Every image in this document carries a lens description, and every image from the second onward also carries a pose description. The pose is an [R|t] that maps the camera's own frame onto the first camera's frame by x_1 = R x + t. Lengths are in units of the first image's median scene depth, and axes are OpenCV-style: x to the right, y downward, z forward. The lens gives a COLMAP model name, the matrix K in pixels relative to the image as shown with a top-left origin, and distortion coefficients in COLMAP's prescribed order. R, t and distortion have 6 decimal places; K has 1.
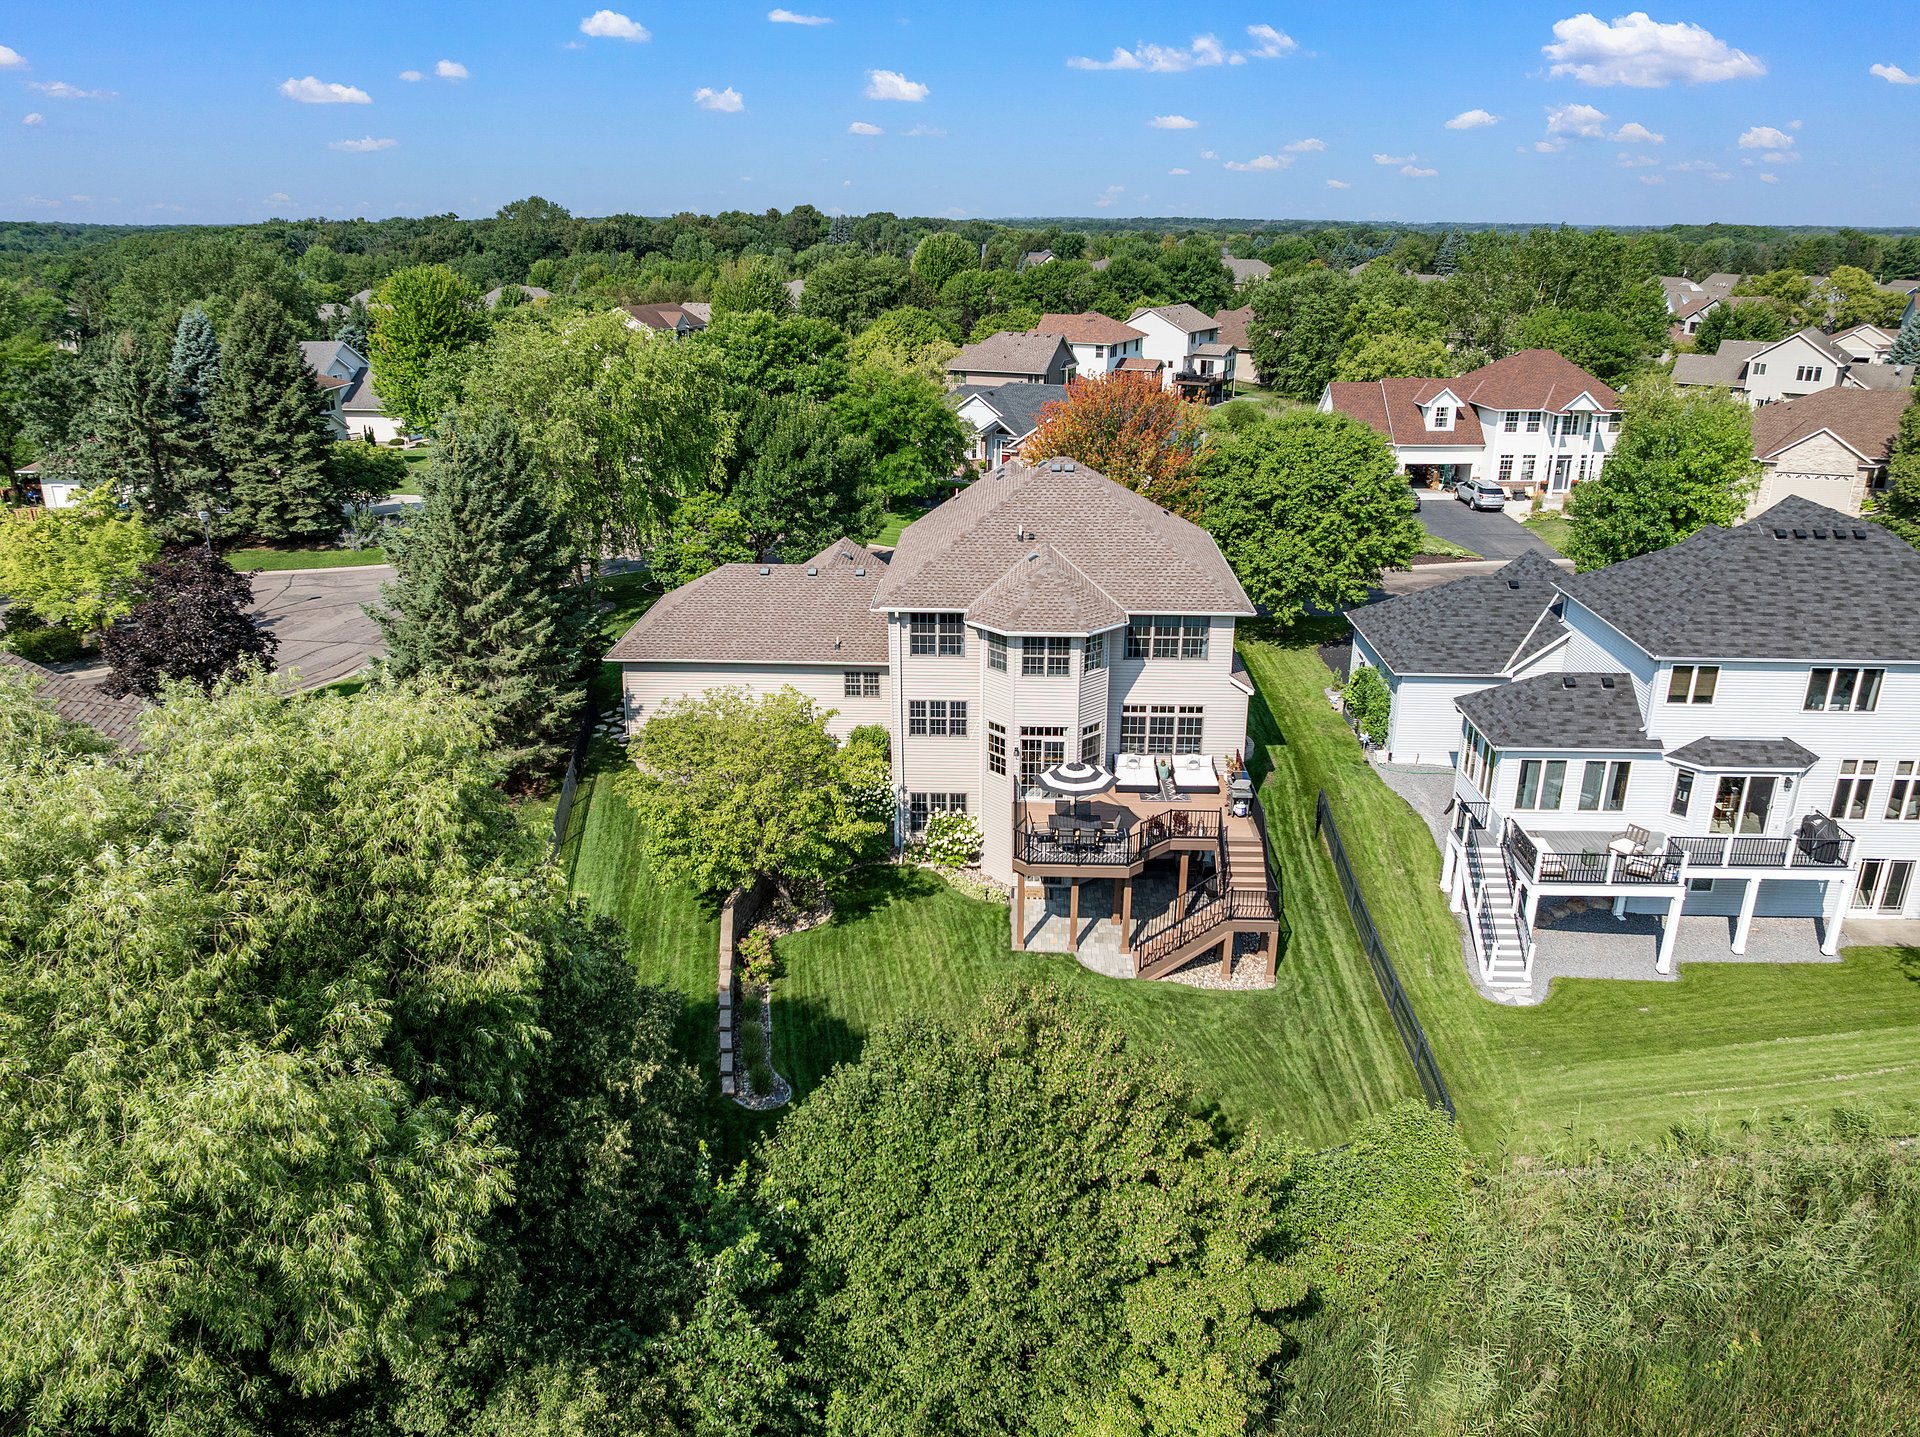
lens RADIAL K [[1351.3, 0, 962.0], [0, 1351.3, 713.5], [0, 0, 1]] dist [-0.038881, 0.008373]
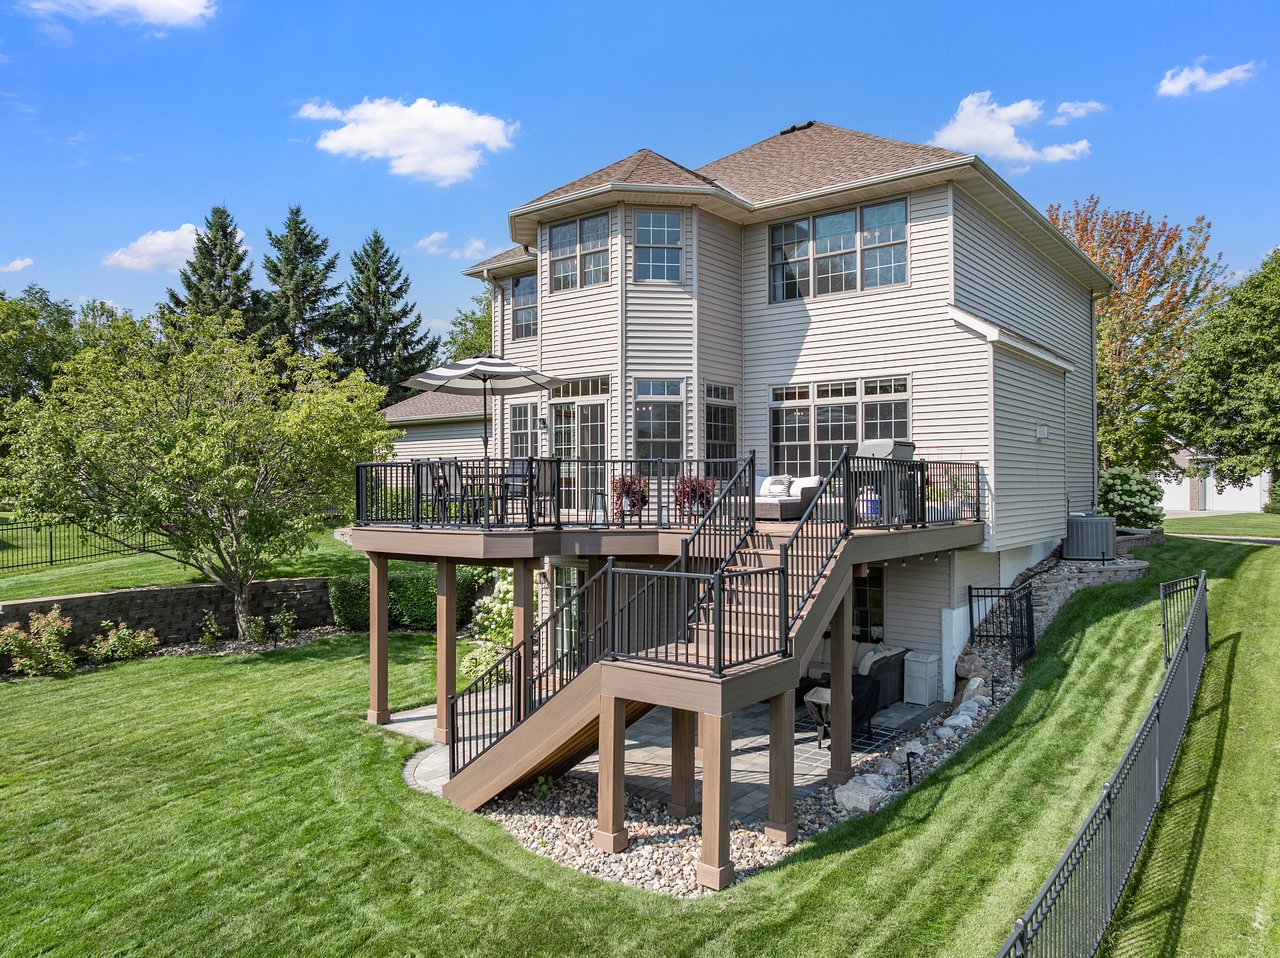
lens RADIAL K [[900.9, 0, 645.7], [0, 900.9, 475.3], [0, 0, 1]] dist [-0.038881, 0.008373]
pose [[0.814075, -0.007297, -0.580714, 0.296763], [-0.198257, 0.936361, -0.289693, 0.149666], [0.545872, 0.350962, 0.760821, 0.692883]]
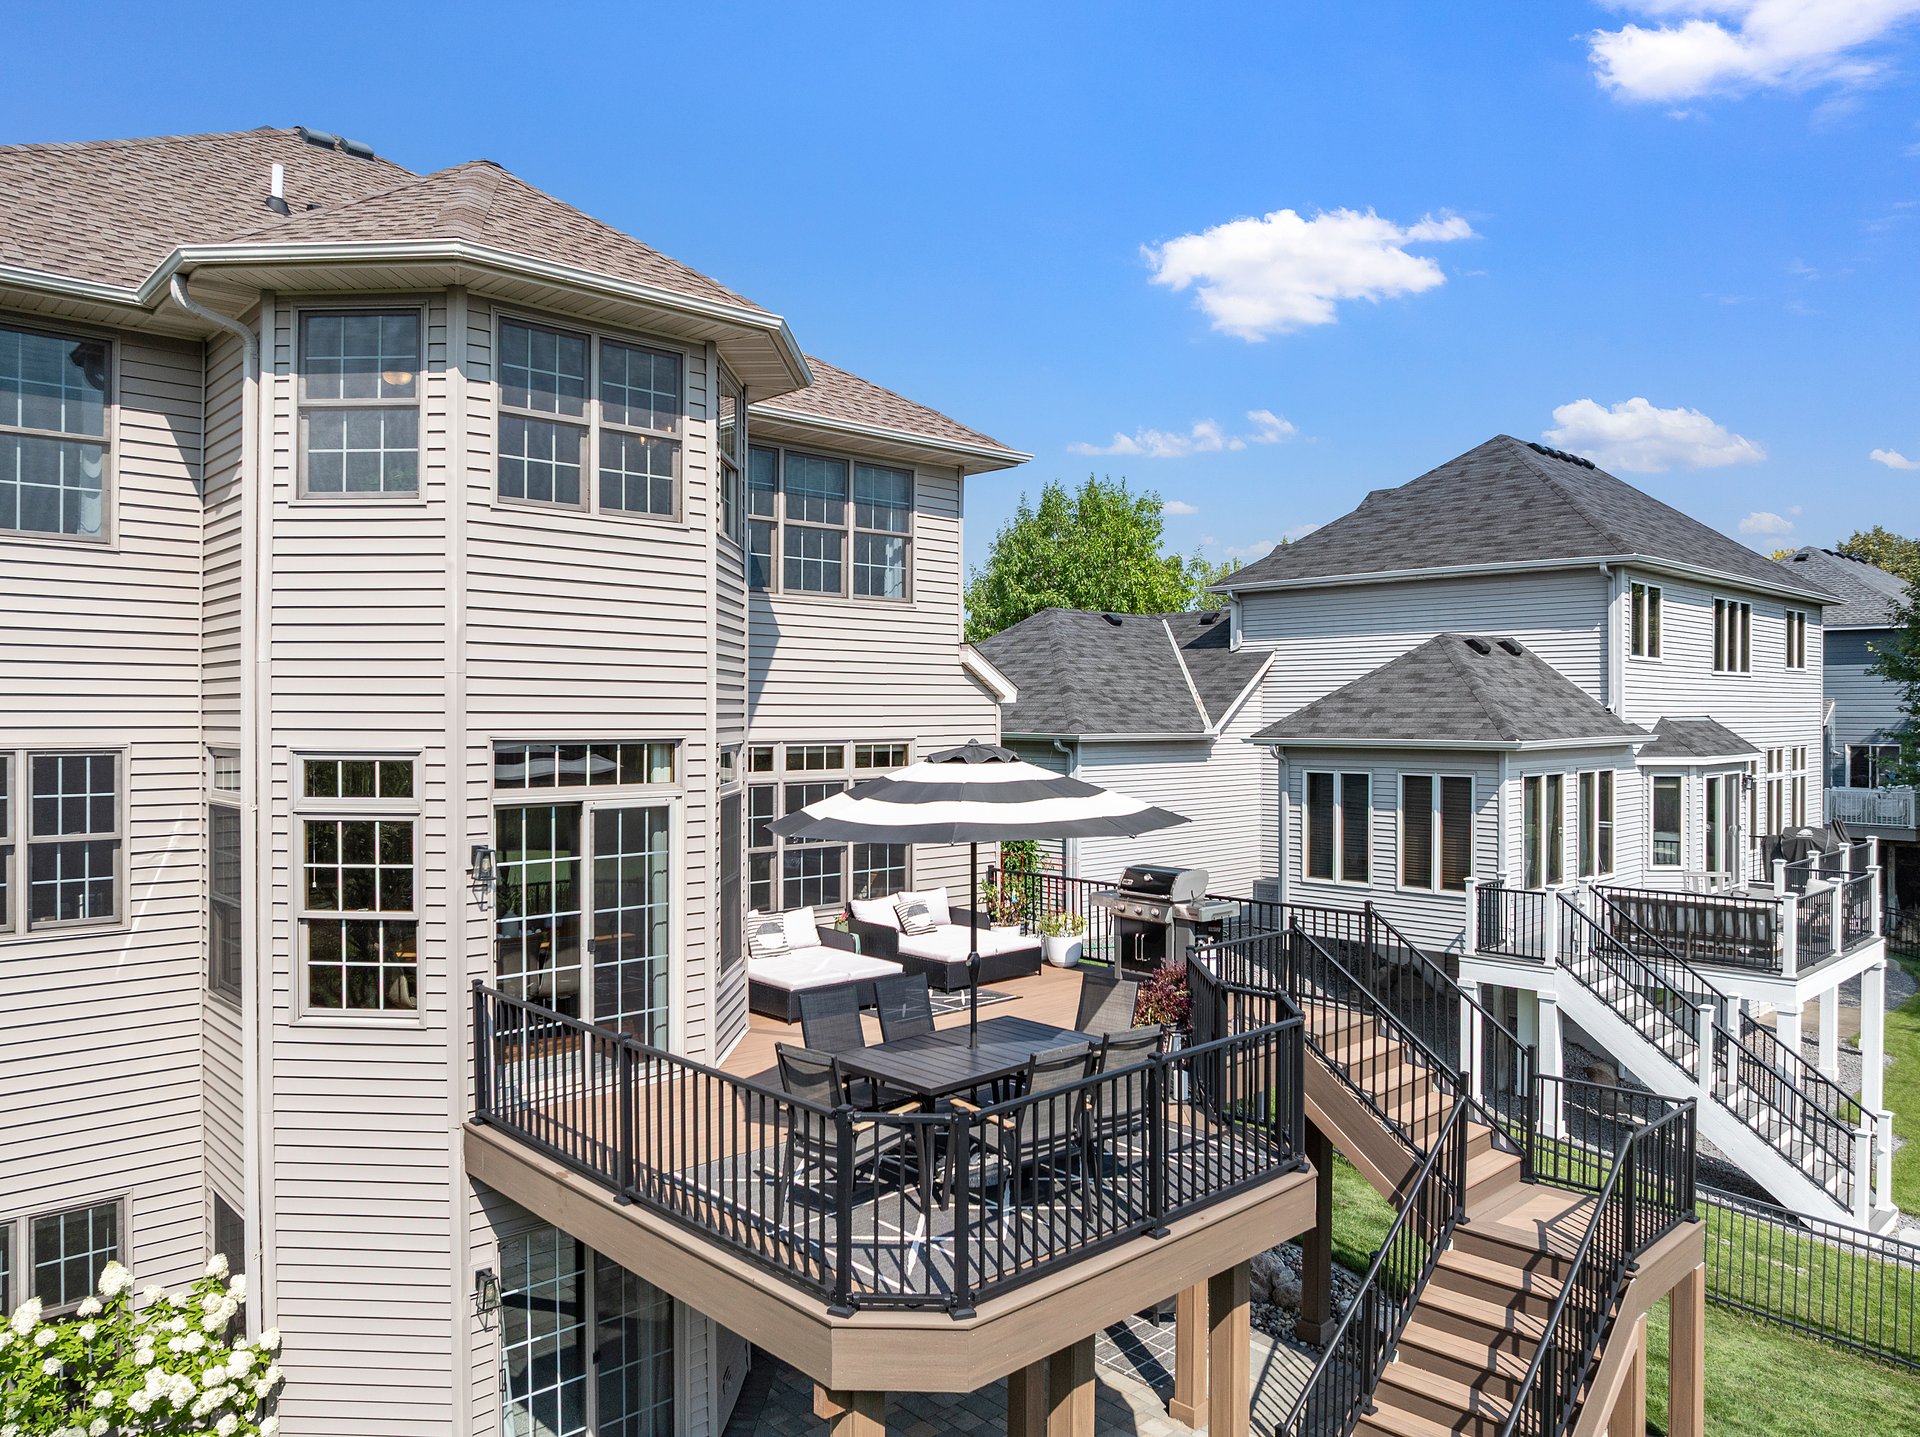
lens RADIAL K [[1351.3, 0, 967.1], [0, 1351.3, 717.3], [0, 0, 1]] dist [-0.038881, 0.008373]
pose [[0.694486, -0.002505, 0.719502, -0.057856], [0.247233, 0.939936, -0.235364, 0.072593], [-0.675696, 0.341342, 0.653392, 0.761084]]
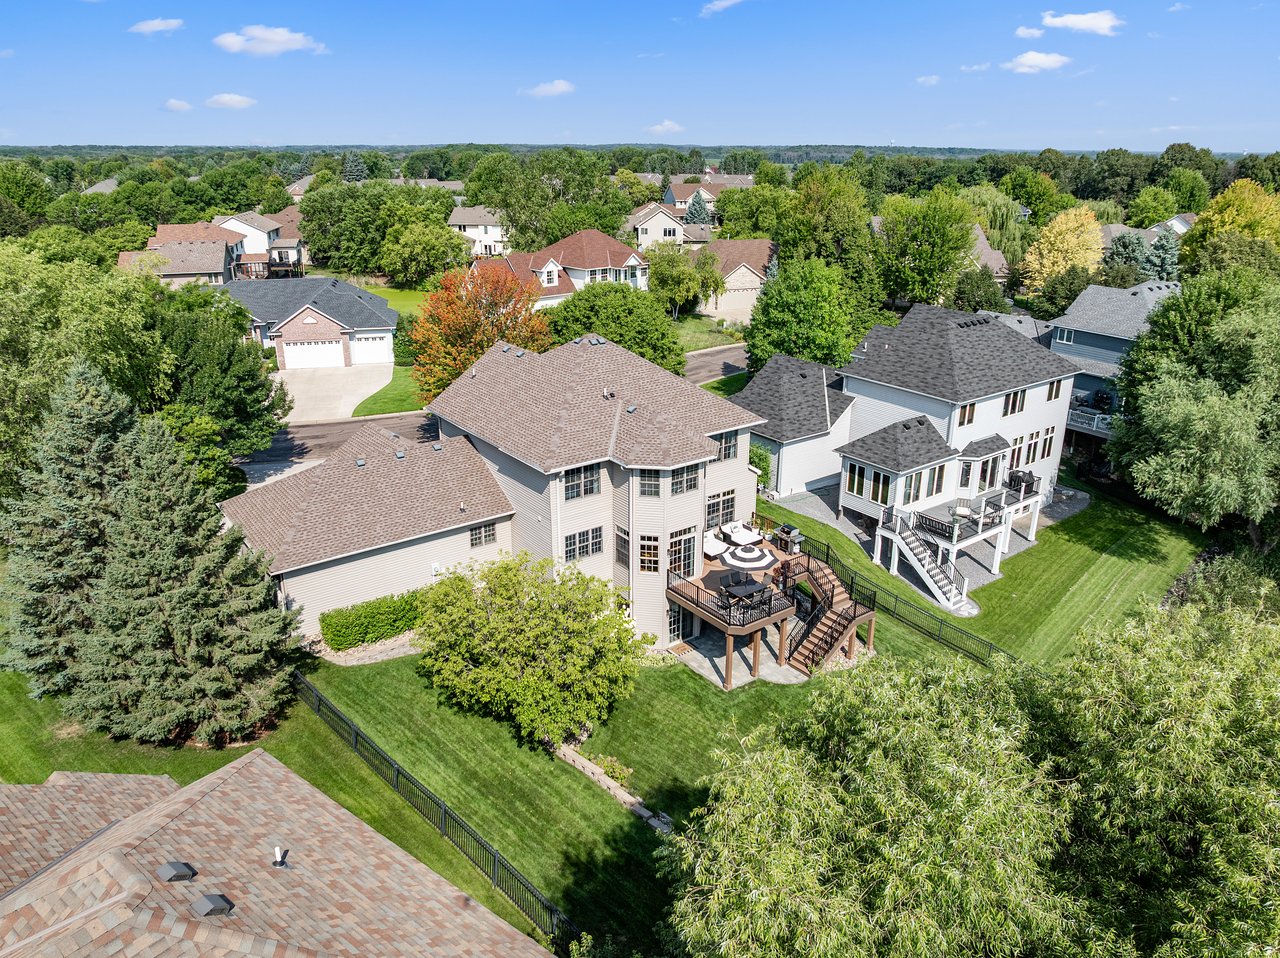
lens RADIAL K [[900.9, 0, 640.8], [0, 900.9, 475.6], [0, 0, 1]] dist [-0.038881, 0.008373]
pose [[0.775279, -0.216272, 0.593439, -0.478353], [0.214505, 0.973864, 0.074681, -0.114515], [-0.594080, 0.069397, 0.801407, 0.272797]]
